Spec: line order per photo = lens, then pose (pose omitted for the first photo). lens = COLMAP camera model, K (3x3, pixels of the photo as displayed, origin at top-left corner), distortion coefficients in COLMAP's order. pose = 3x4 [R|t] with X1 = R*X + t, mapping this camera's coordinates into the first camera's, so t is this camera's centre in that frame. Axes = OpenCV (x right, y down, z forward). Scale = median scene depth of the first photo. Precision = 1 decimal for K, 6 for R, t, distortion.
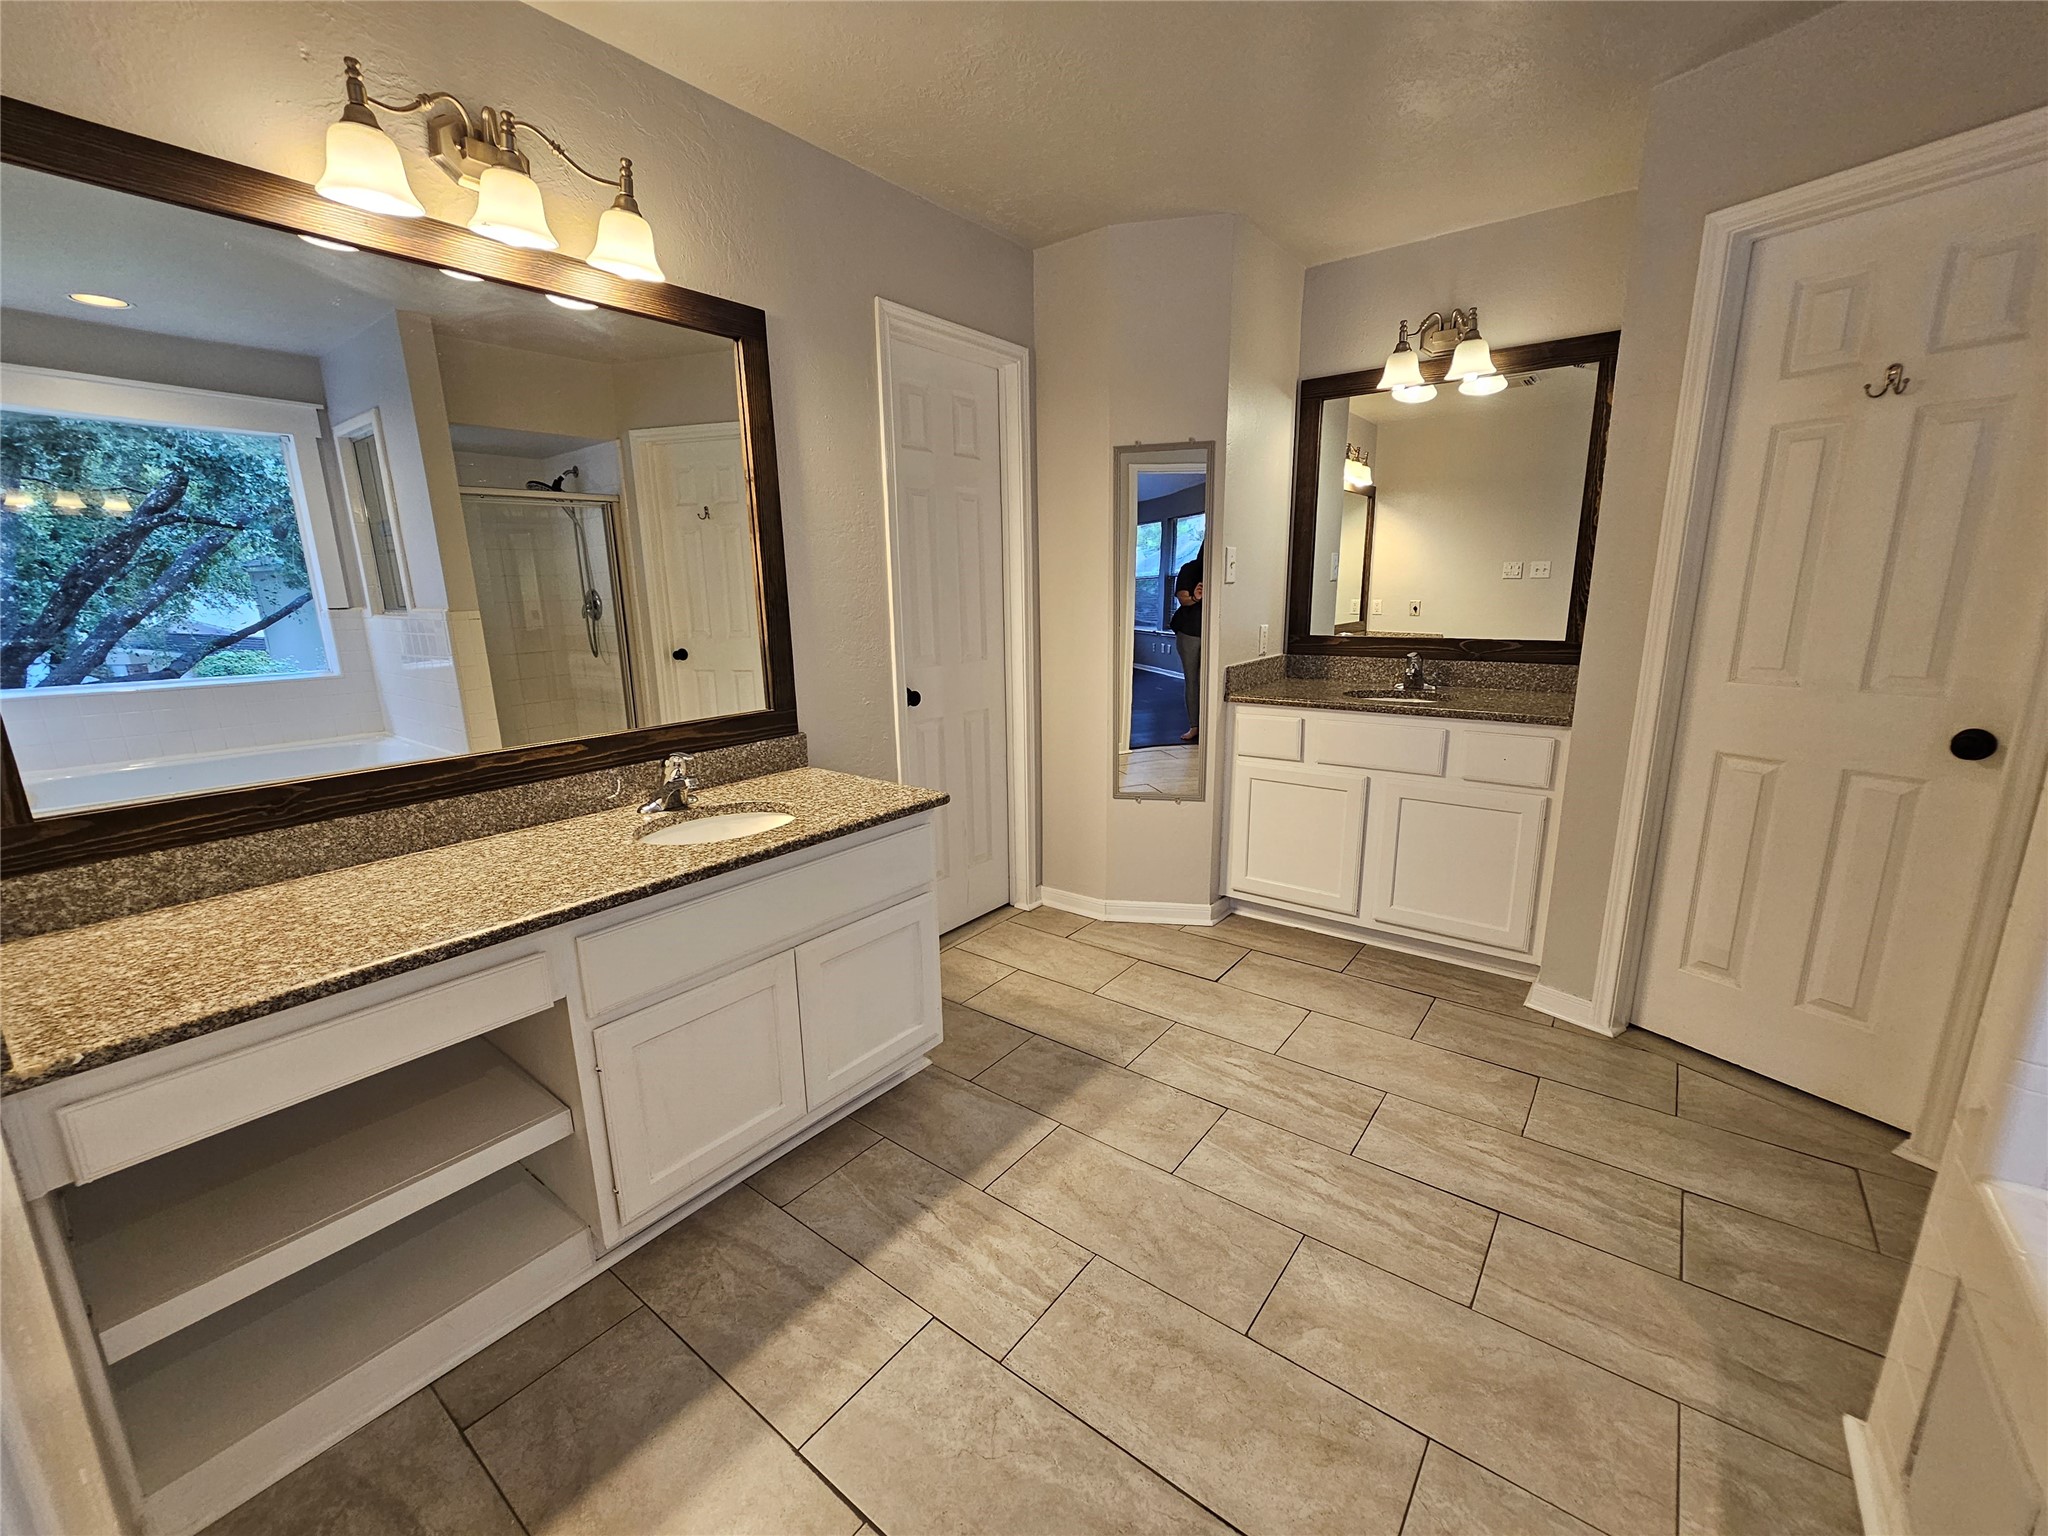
lens RADIAL K [[839.5, 0, 1029.3], [0, 839.5, 777.7], [0, 0, 1]] dist [-0.001621, 0.000311]
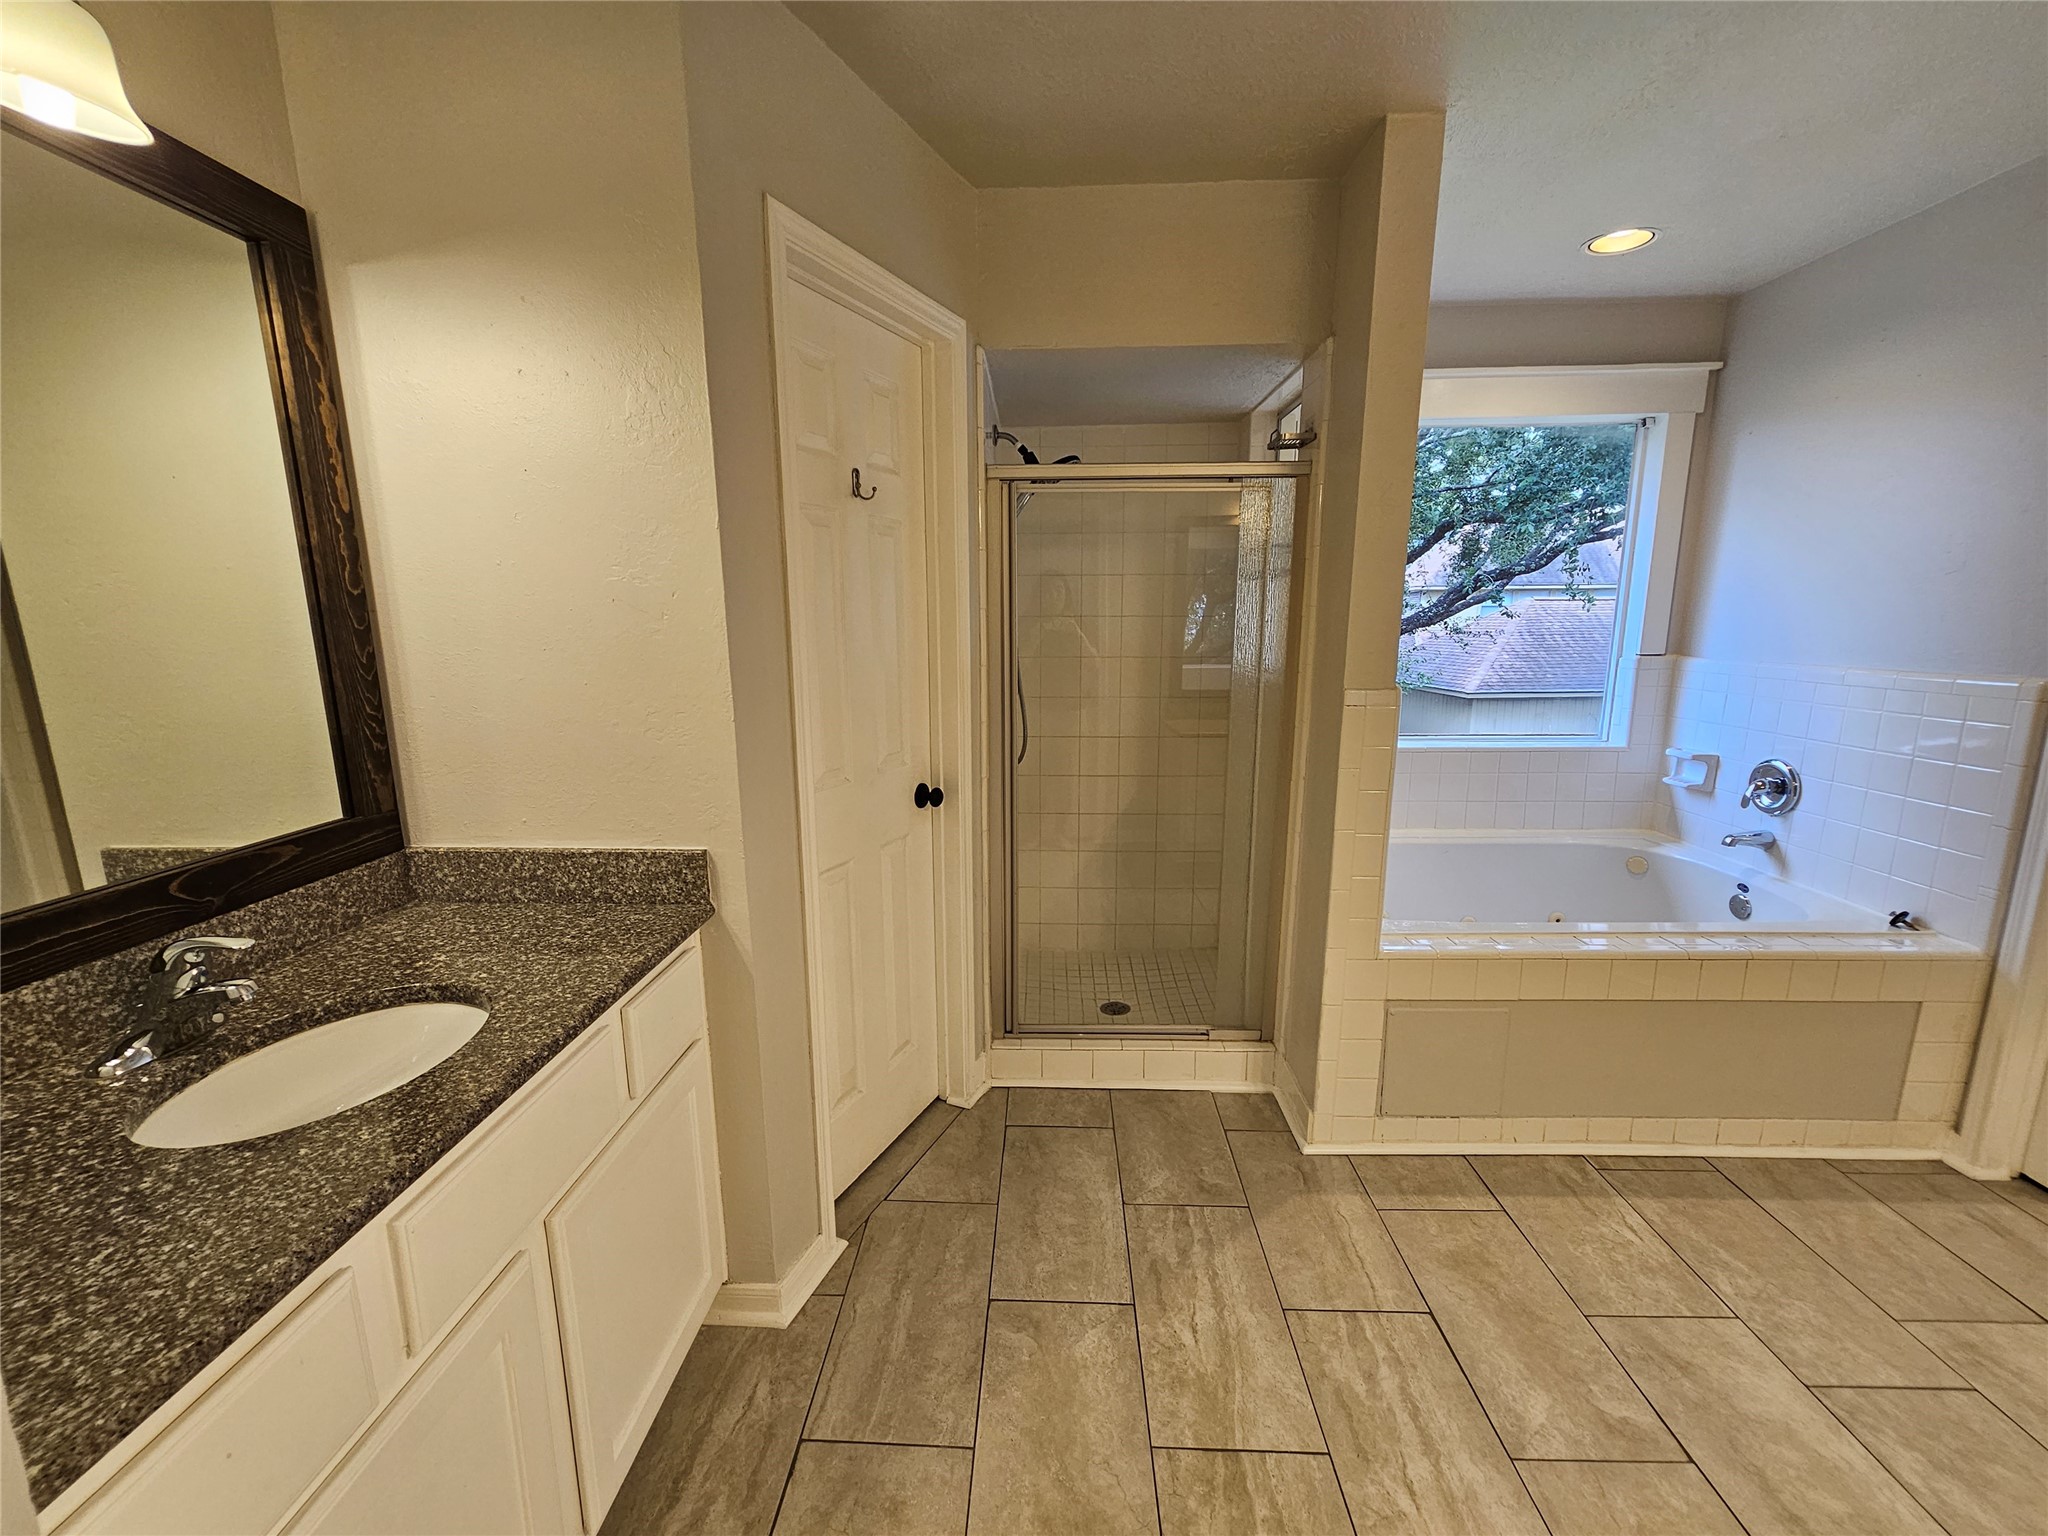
lens RADIAL K [[839.5, 0, 1020.8], [0, 839.5, 775.5], [0, 0, 1]] dist [-0.001621, 0.000311]
pose [[-0.572461, -0.136615, 0.808470, 0.020450], [0.198497, 0.933600, 0.298311, -0.345423], [-0.795542, 0.331251, -0.507332, 1.257373]]
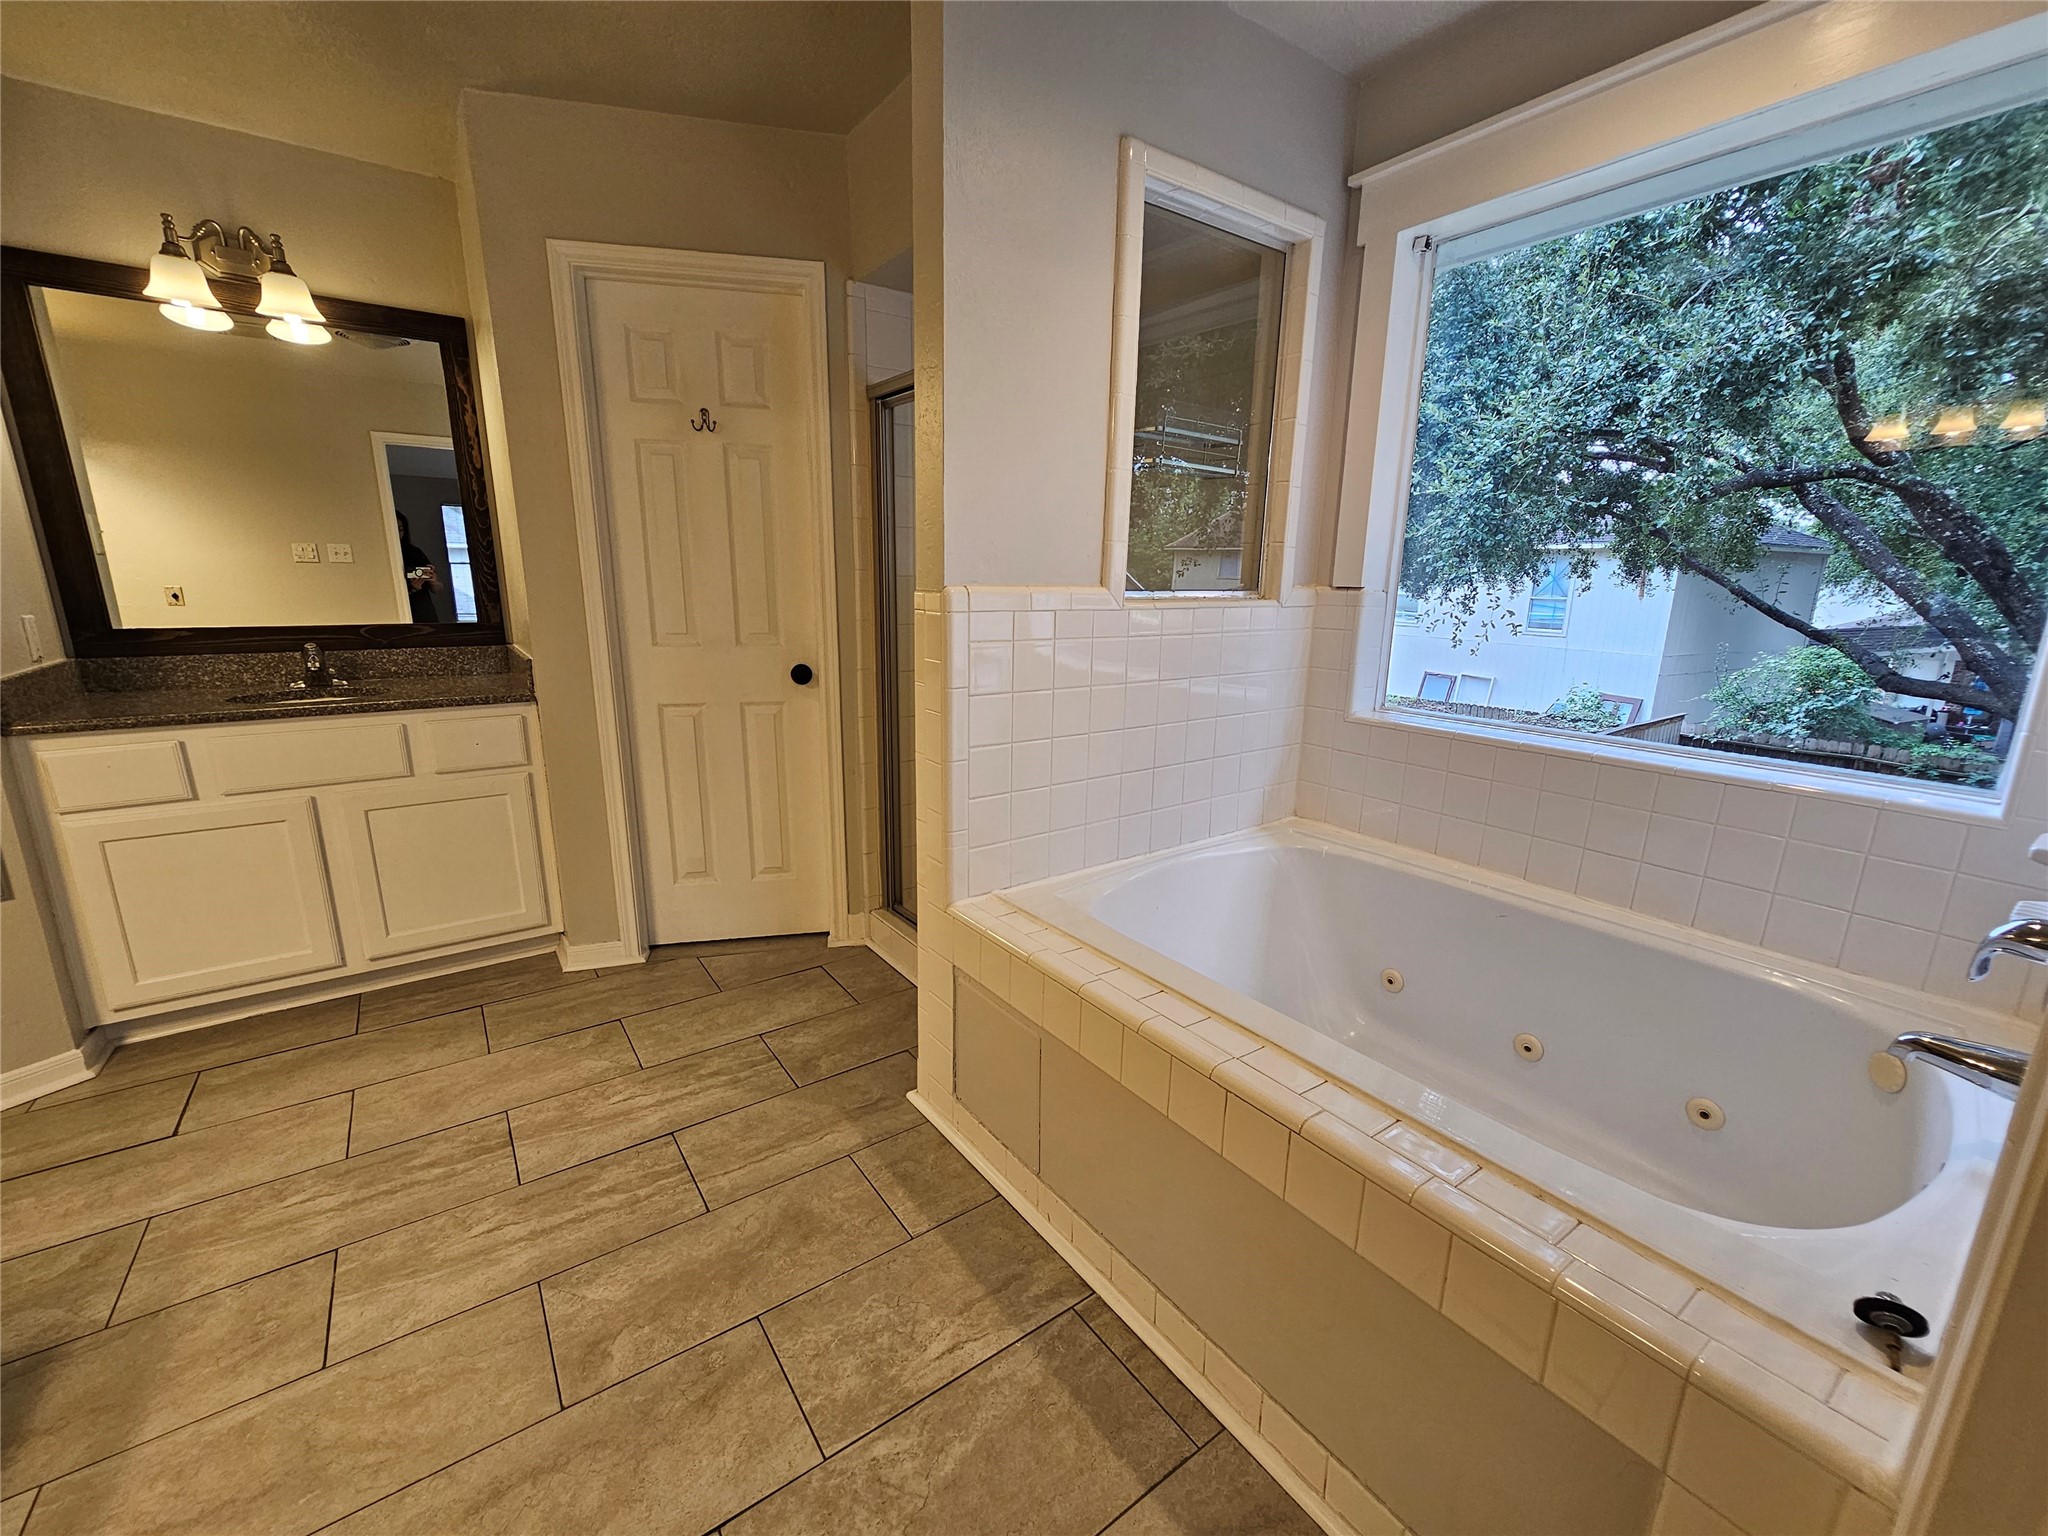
lens RADIAL K [[839.5, 0, 1017.6], [0, 839.5, 776.6], [0, 0, 1]] dist [-0.001621, 0.000311]
pose [[0.299098, -0.203972, 0.932167, -0.192016], [0.198002, 0.968891, 0.148476, -0.006678], [-0.933453, 0.140162, 0.330181, 0.121363]]
